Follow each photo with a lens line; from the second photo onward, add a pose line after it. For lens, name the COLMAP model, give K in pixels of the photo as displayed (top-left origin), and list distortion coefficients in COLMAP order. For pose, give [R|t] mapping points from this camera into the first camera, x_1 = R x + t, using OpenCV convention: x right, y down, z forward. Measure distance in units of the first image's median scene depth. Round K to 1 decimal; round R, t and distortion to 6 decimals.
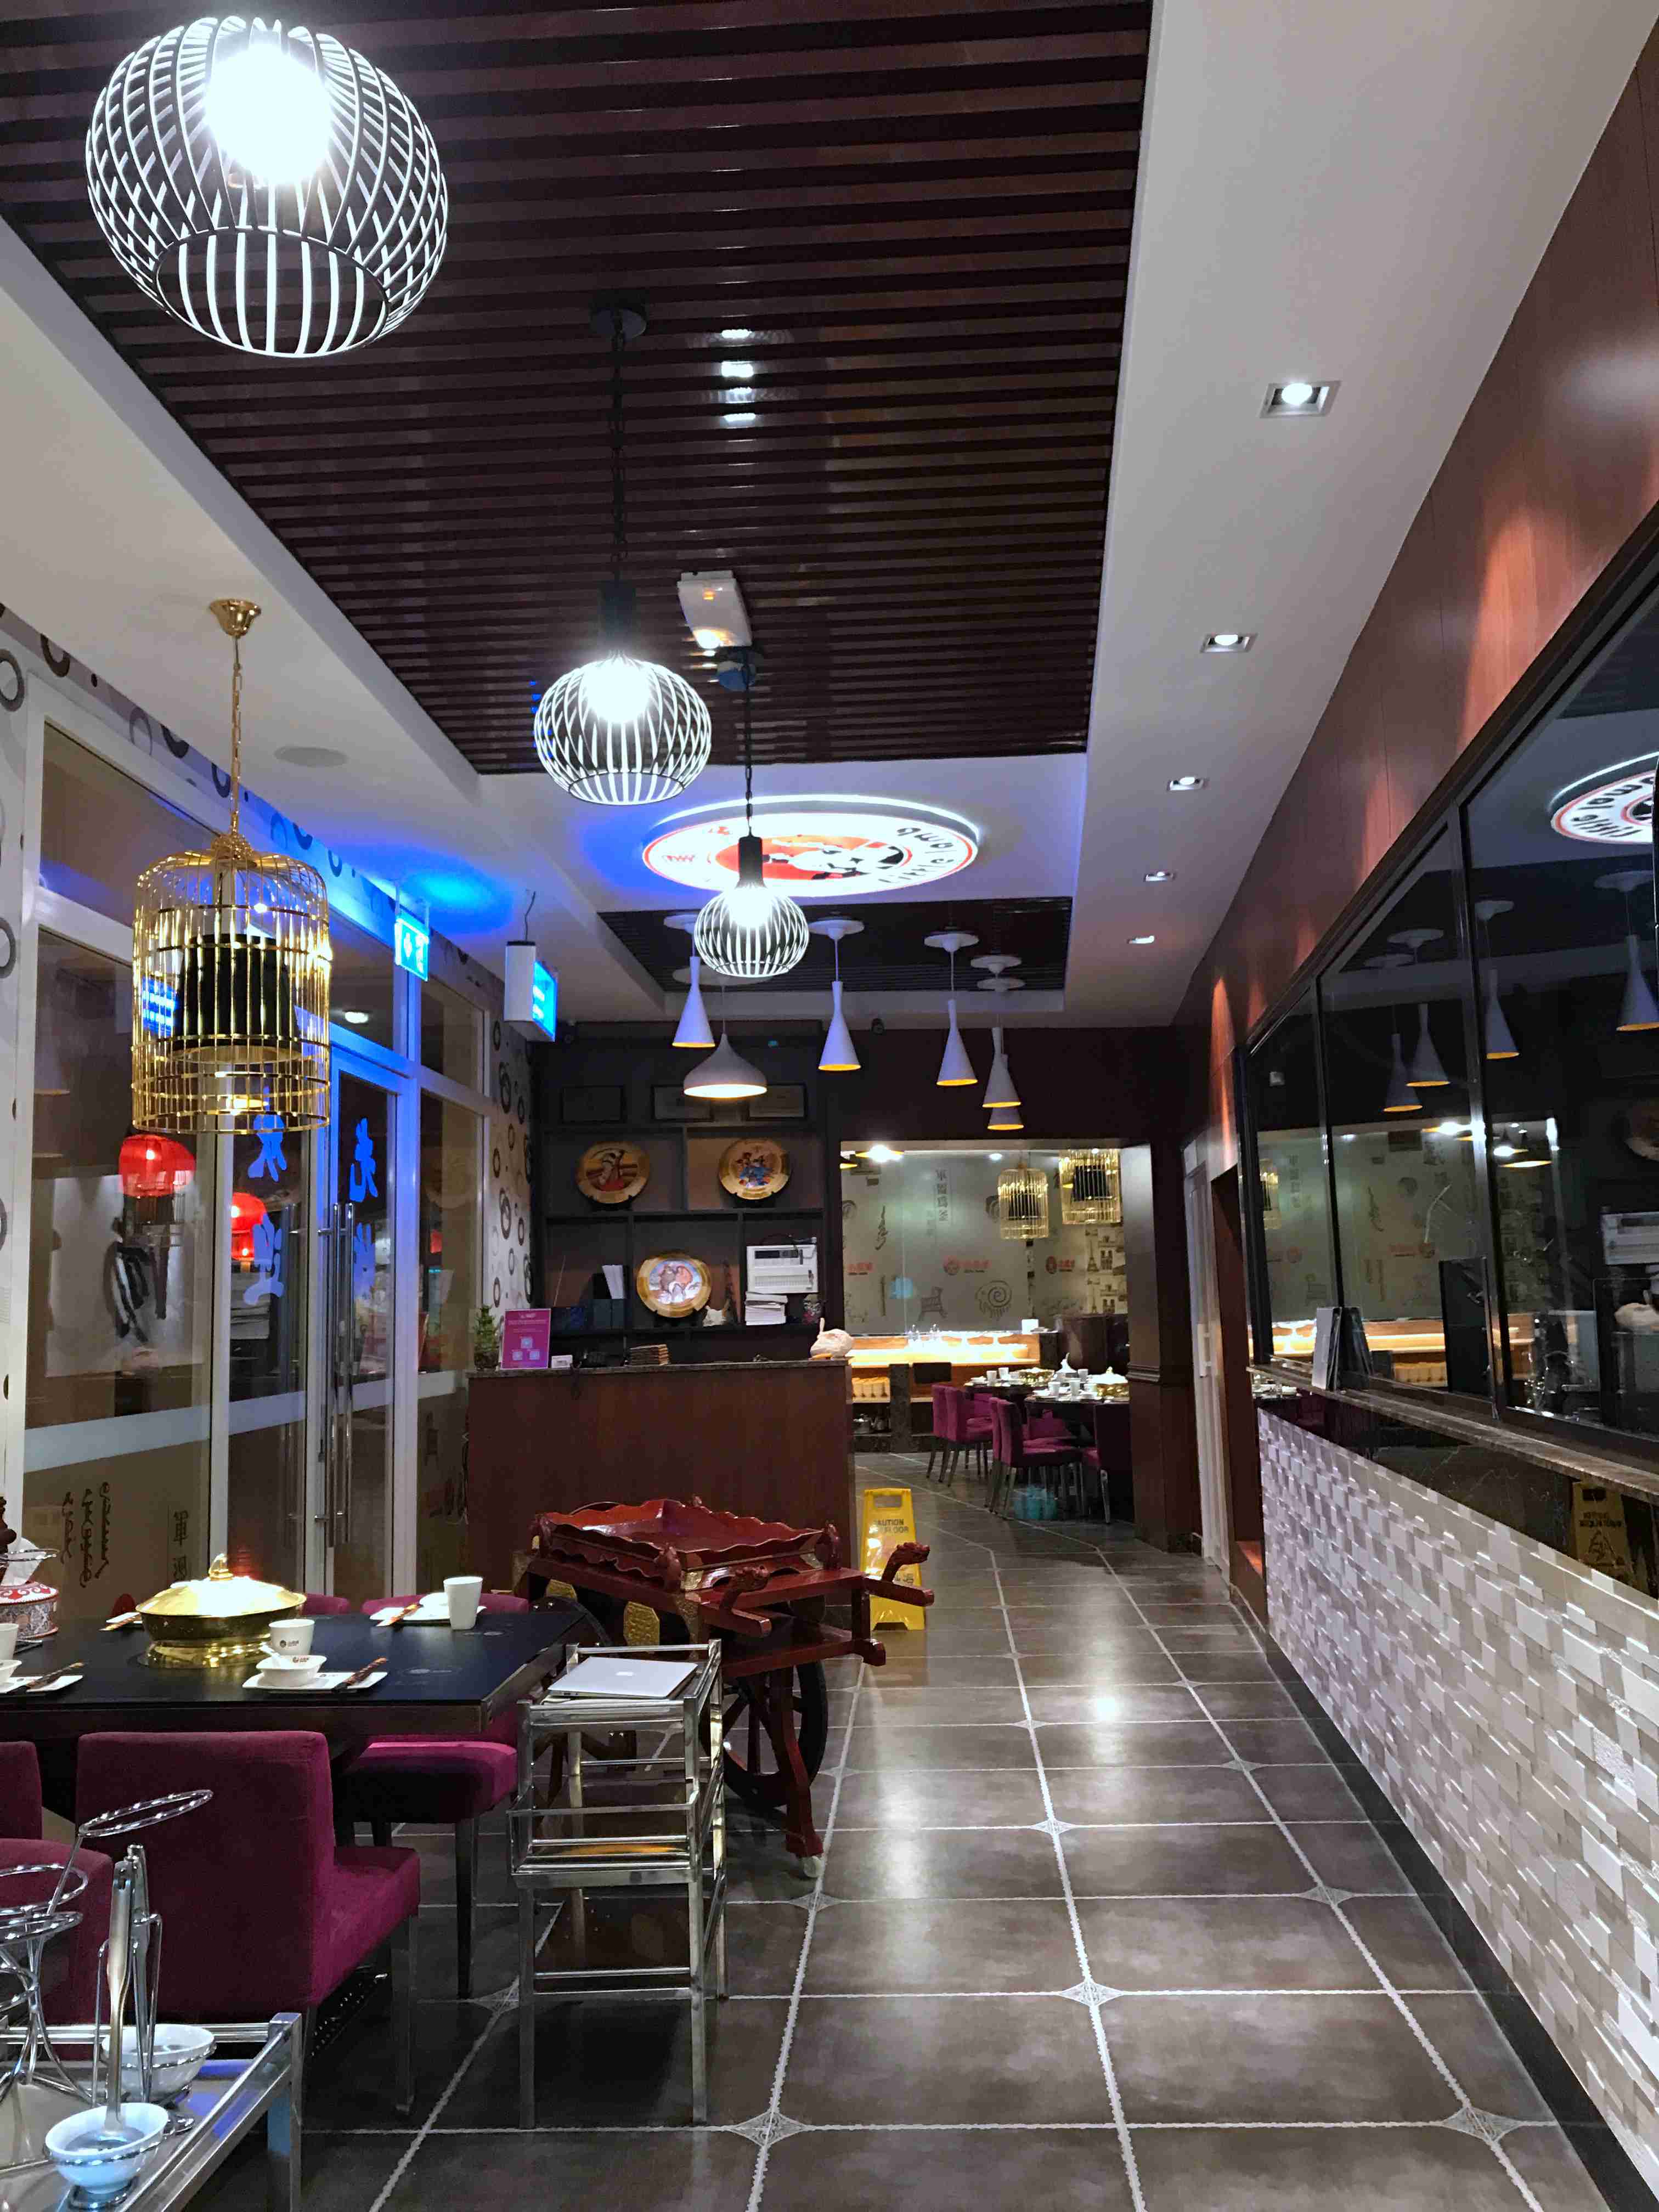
lens RADIAL K [[1817.6, 0, 833.6], [0, 1817.6, 1105.9], [0, 0, 1]] dist [0.027648, -0.061623]
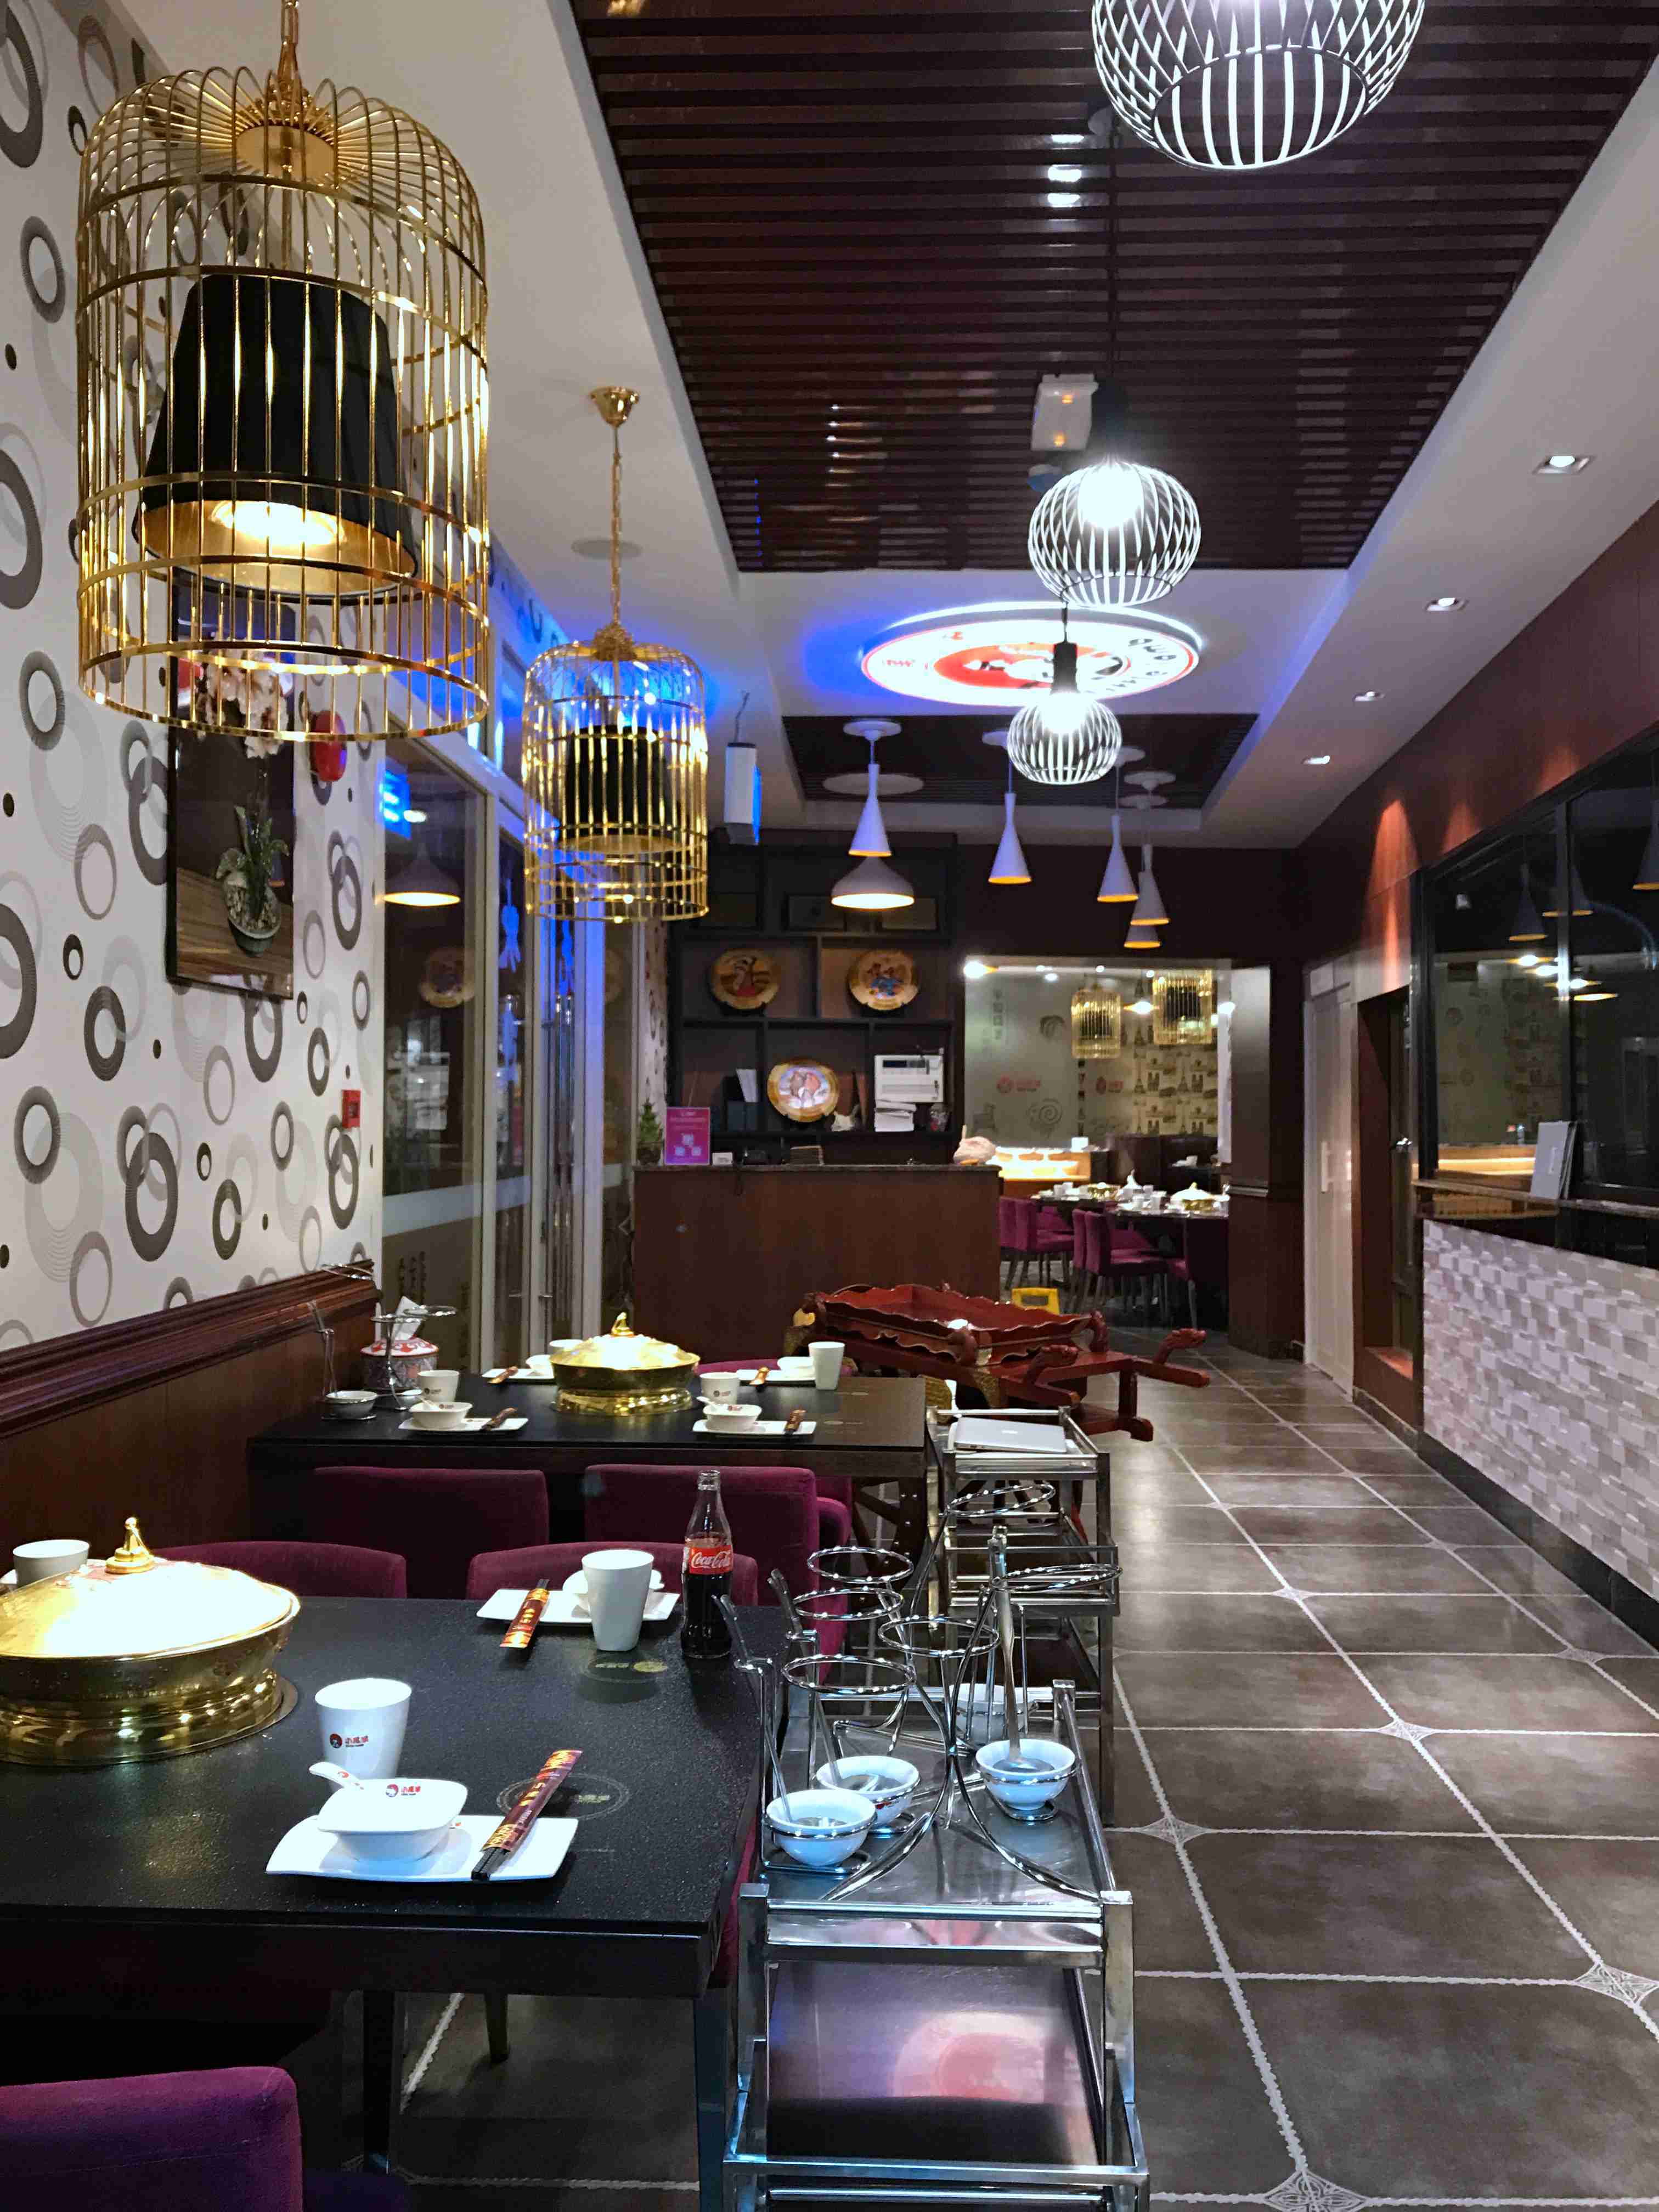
lens RADIAL K [[1817.6, 0, 809.1], [0, 1817.6, 1113.1], [0, 0, 1]] dist [0.027648, -0.061623]
pose [[0.999560, 0.028312, 0.008816, -0.136077], [-0.029066, 0.994326, 0.102330, 0.009505], [-0.005869, -0.102541, 0.994711, -0.028160]]
